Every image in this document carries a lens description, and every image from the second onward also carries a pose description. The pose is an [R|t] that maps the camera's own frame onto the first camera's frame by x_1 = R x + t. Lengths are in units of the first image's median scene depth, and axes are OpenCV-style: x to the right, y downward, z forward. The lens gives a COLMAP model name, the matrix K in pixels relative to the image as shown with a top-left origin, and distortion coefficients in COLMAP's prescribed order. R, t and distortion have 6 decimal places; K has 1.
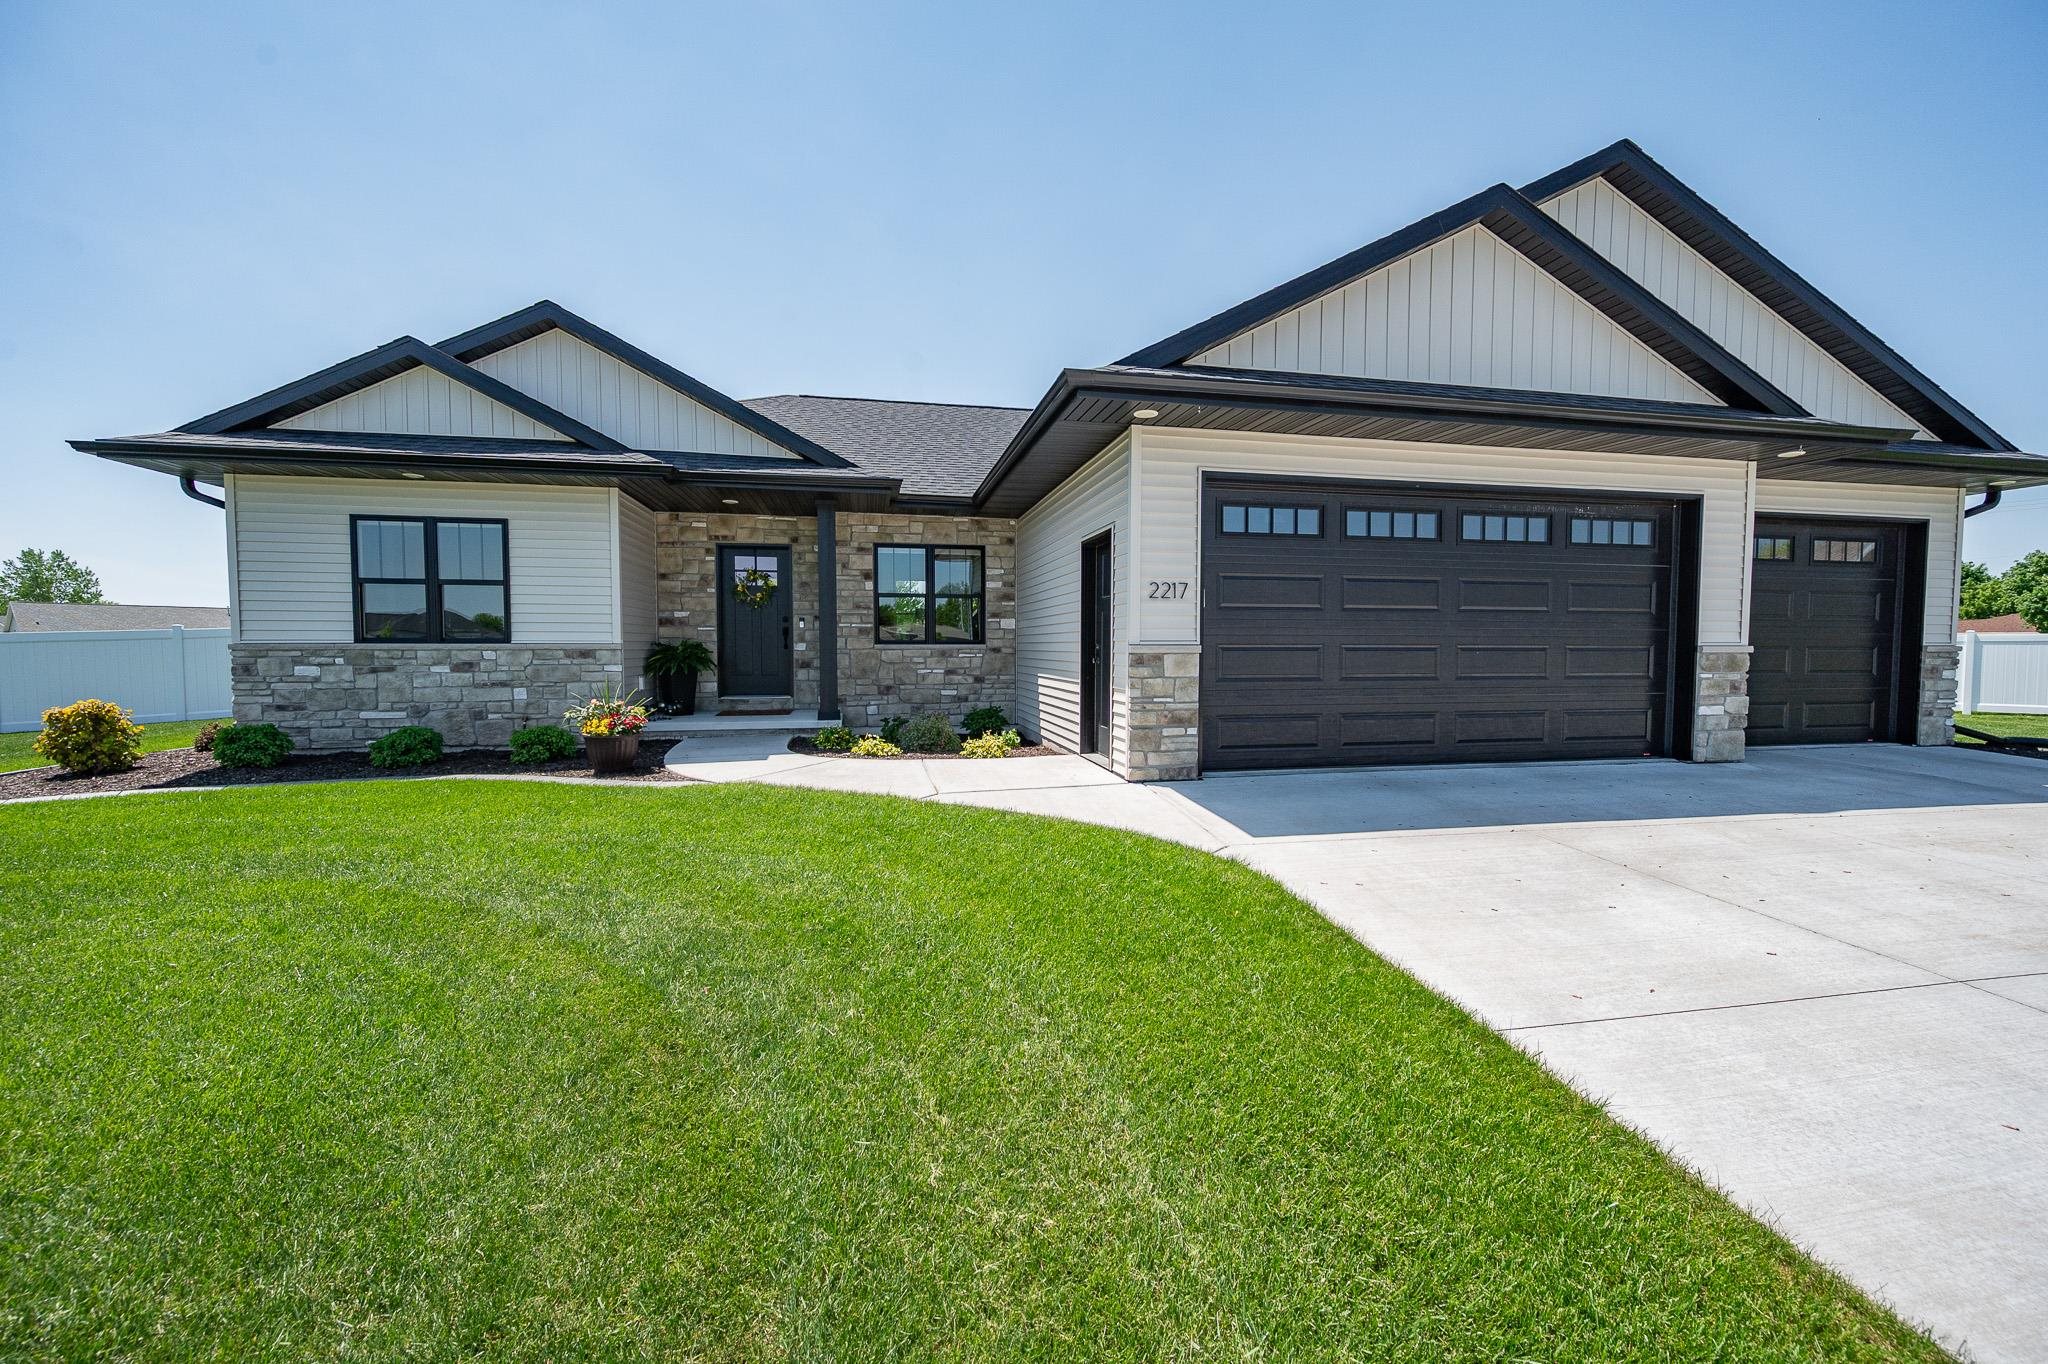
lens RADIAL K [[792.6, 0, 1009.8], [0, 792.6, 694.9], [0, 0, 1]] dist [-0.001181, -0.000123]
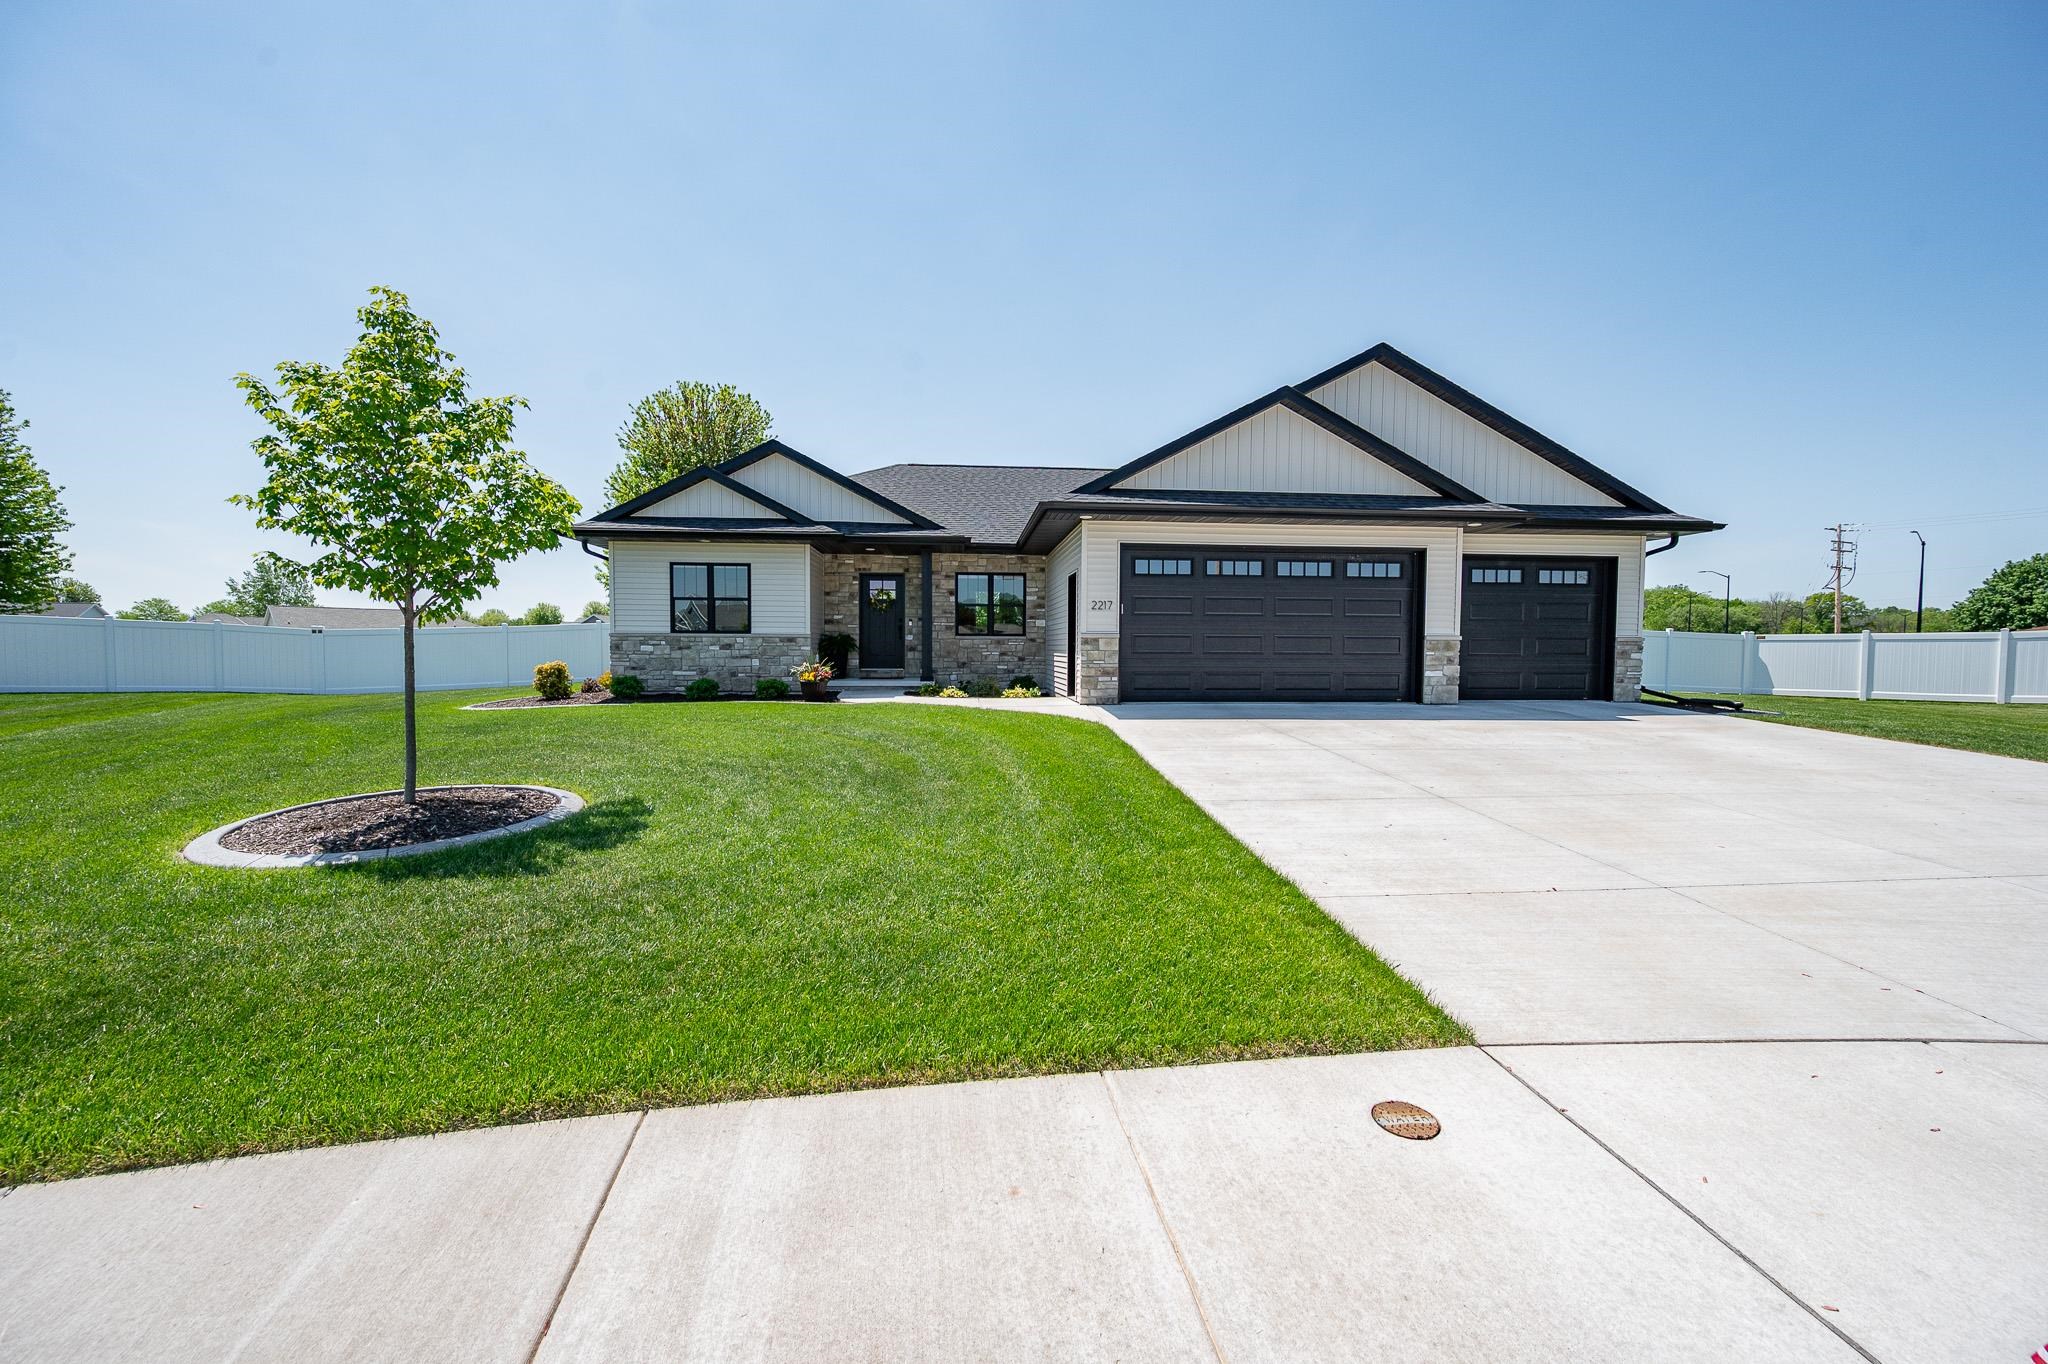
lens RADIAL K [[835.9, 0, 1015.9], [0, 835.9, 704.6], [0, 0, 1]] dist [-0.000066, -0.000343]
pose [[0.993680, 0.011883, -0.111618, 0.166784], [-0.011317, 0.999920, 0.005699, 0.075557], [0.111676, -0.004400, 0.993735, -0.784696]]
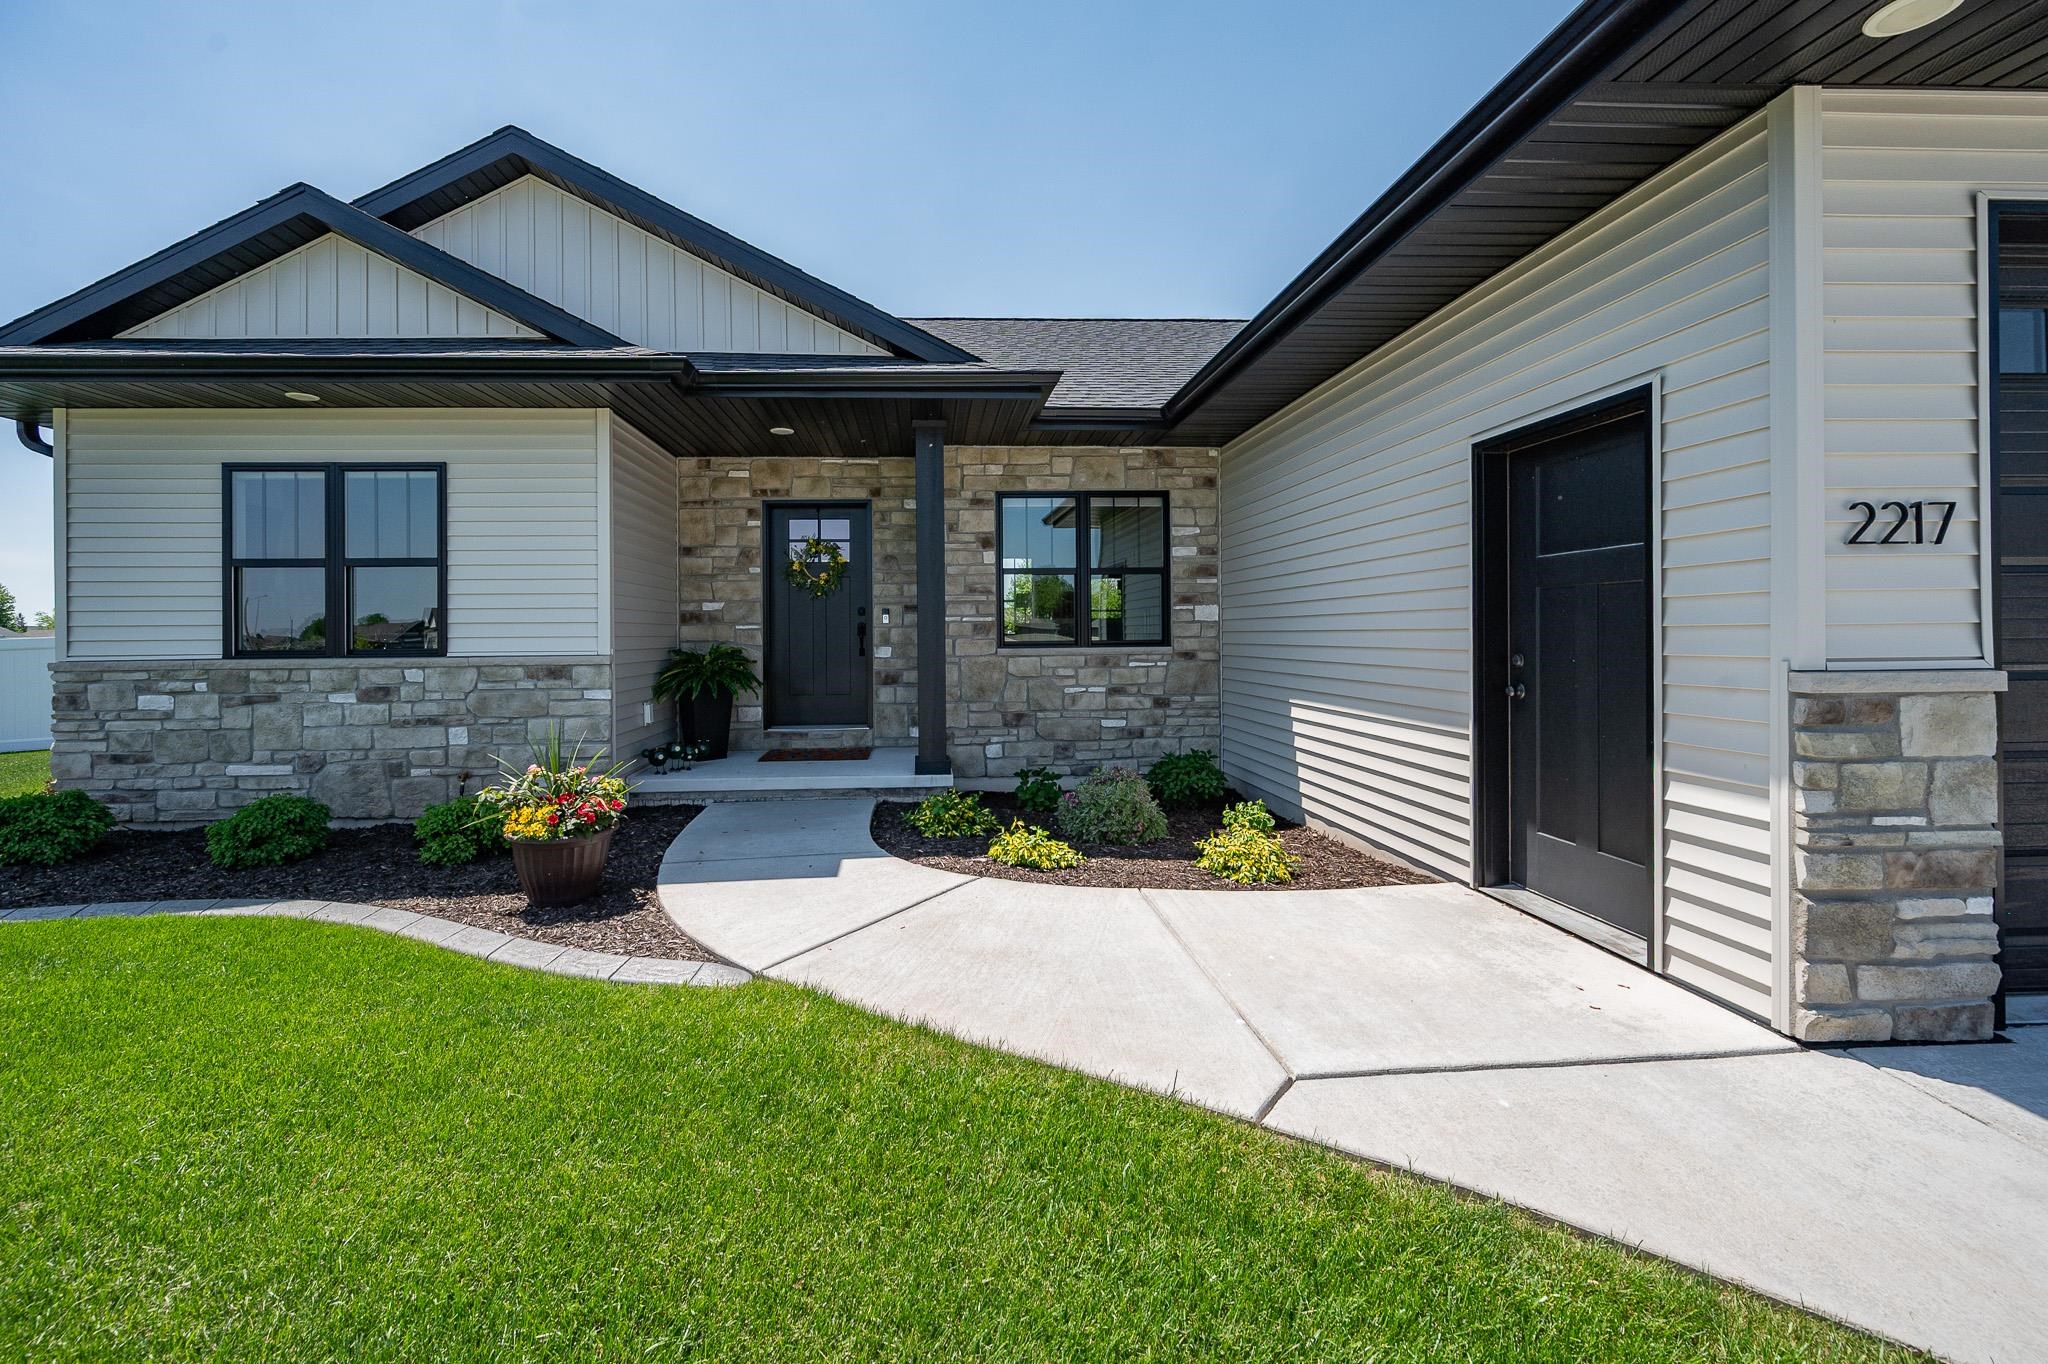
lens RADIAL K [[801.2, 0, 943.1], [0, 801.2, 636.9], [0, 0, 1]] dist [-0.000974, -0.000120]
pose [[0.988253, -0.010216, -0.152483, -0.138663], [0.001562, 0.998386, -0.056767, -0.043843], [0.152817, 0.055861, 0.986674, 0.426229]]
